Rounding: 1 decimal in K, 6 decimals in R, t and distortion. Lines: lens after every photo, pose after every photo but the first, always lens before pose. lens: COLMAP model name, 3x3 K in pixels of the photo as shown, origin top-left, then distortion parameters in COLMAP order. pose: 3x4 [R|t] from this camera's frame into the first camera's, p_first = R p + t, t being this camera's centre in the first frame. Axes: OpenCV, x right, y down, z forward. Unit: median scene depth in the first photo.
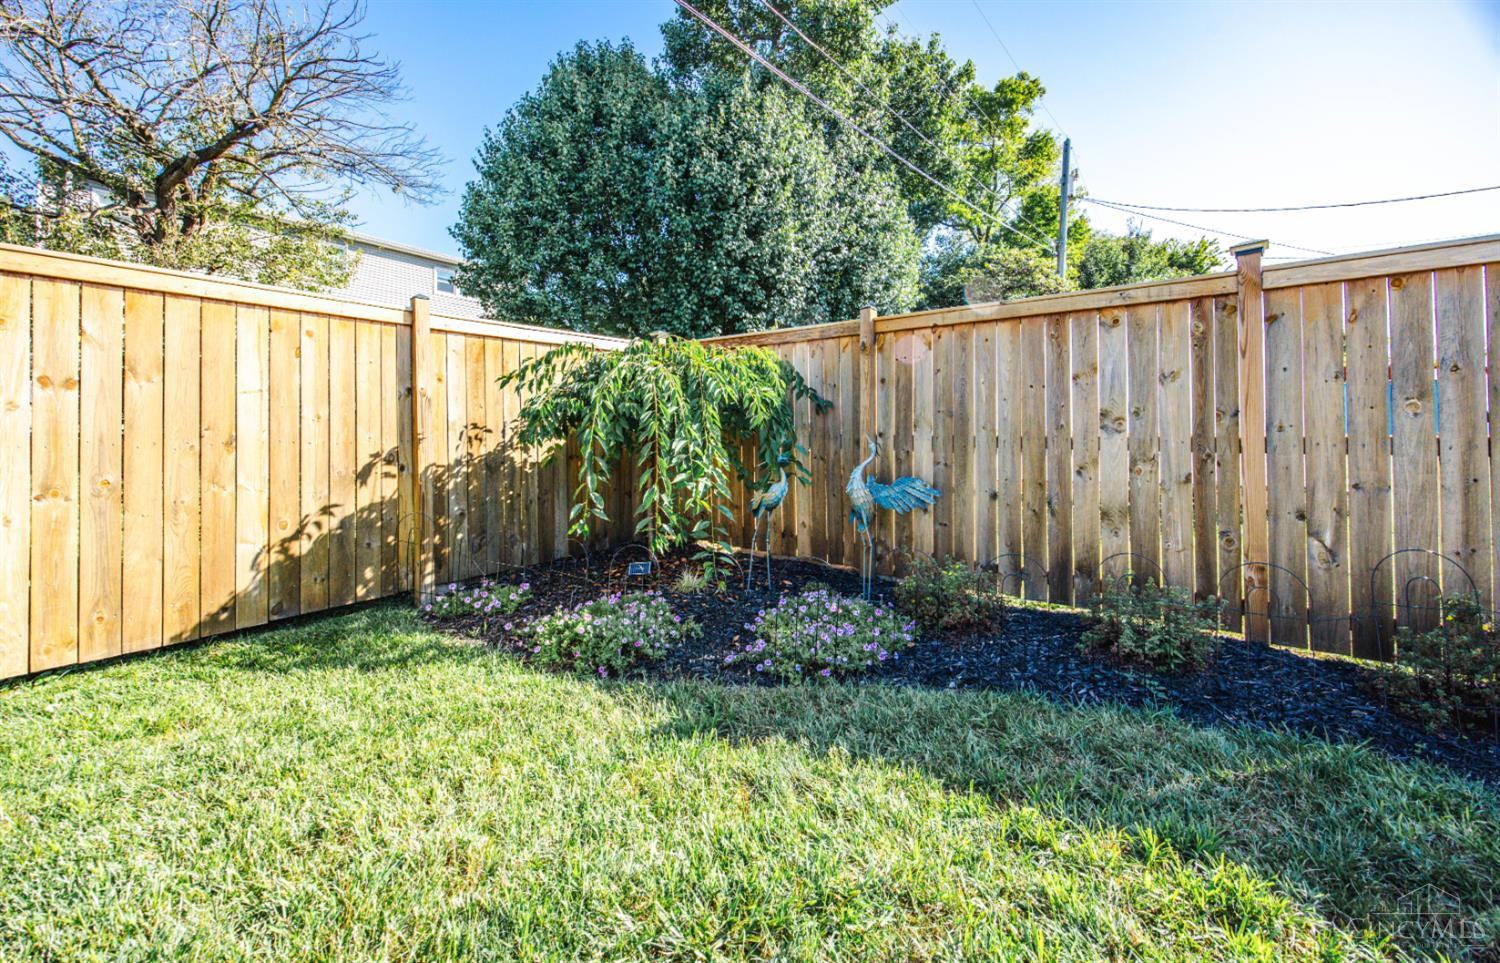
lens RADIAL K [[582.1, 0, 745.2], [0, 582.1, 436.8], [0, 0, 1]] dist [0.001146, 0.000034]
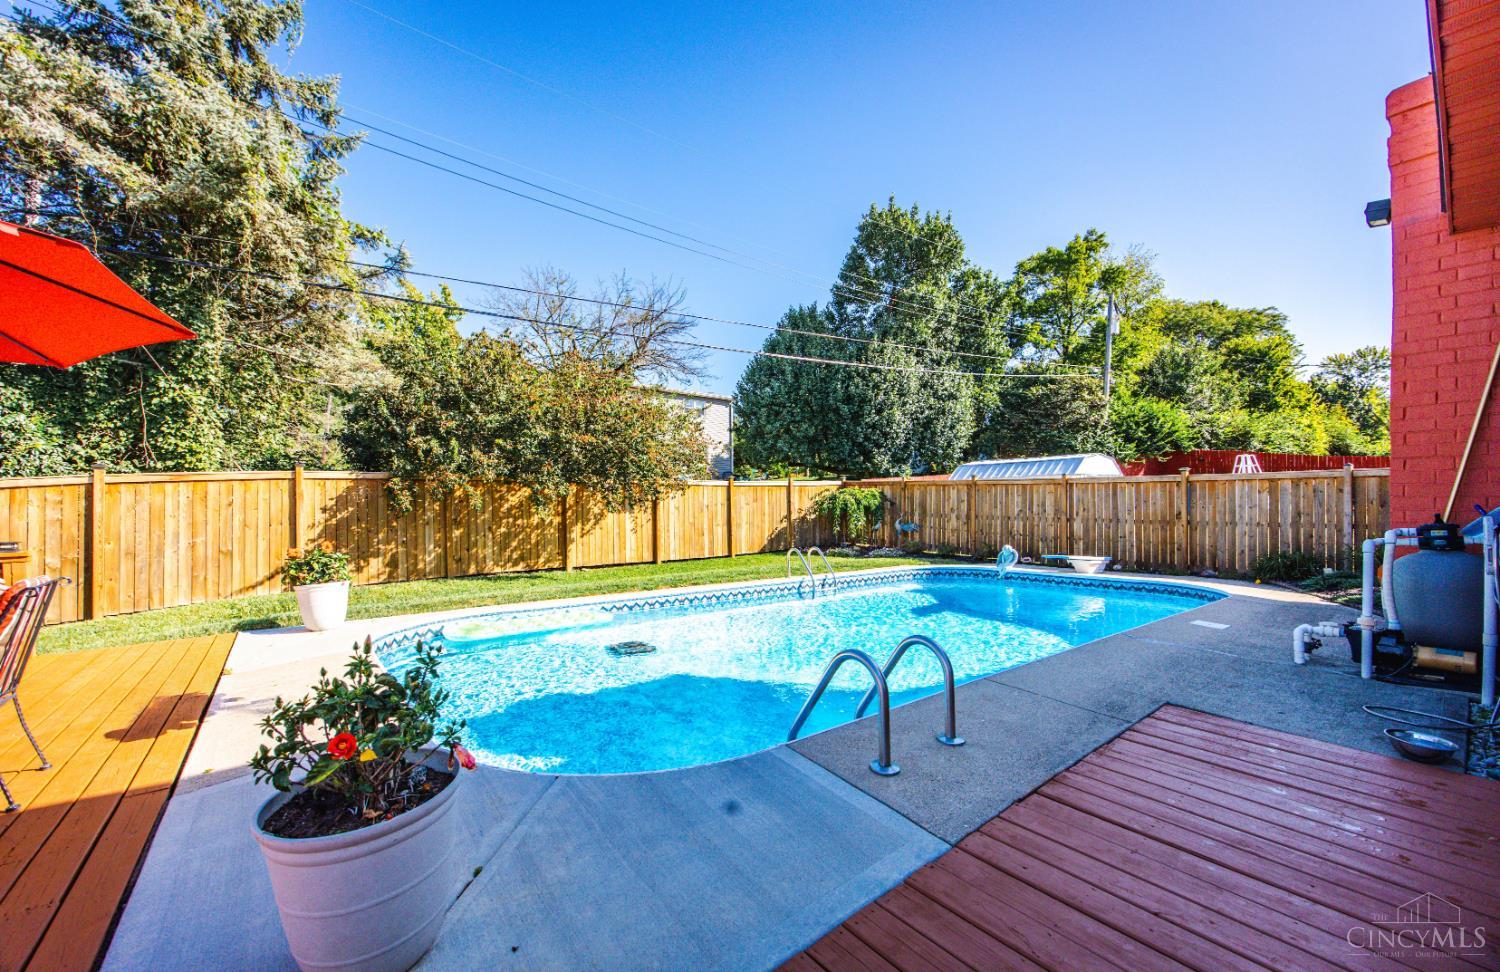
lens RADIAL K [[569.3, 0, 776.0], [0, 569.3, 502.3], [0, 0, 1]] dist [-0.000316, -0.000009]
pose [[0.982564, 0.002427, -0.185910, 0.033930], [-0.000972, 0.999968, 0.007916, -0.037246], [0.185923, -0.007598, 0.982535, -1.095843]]
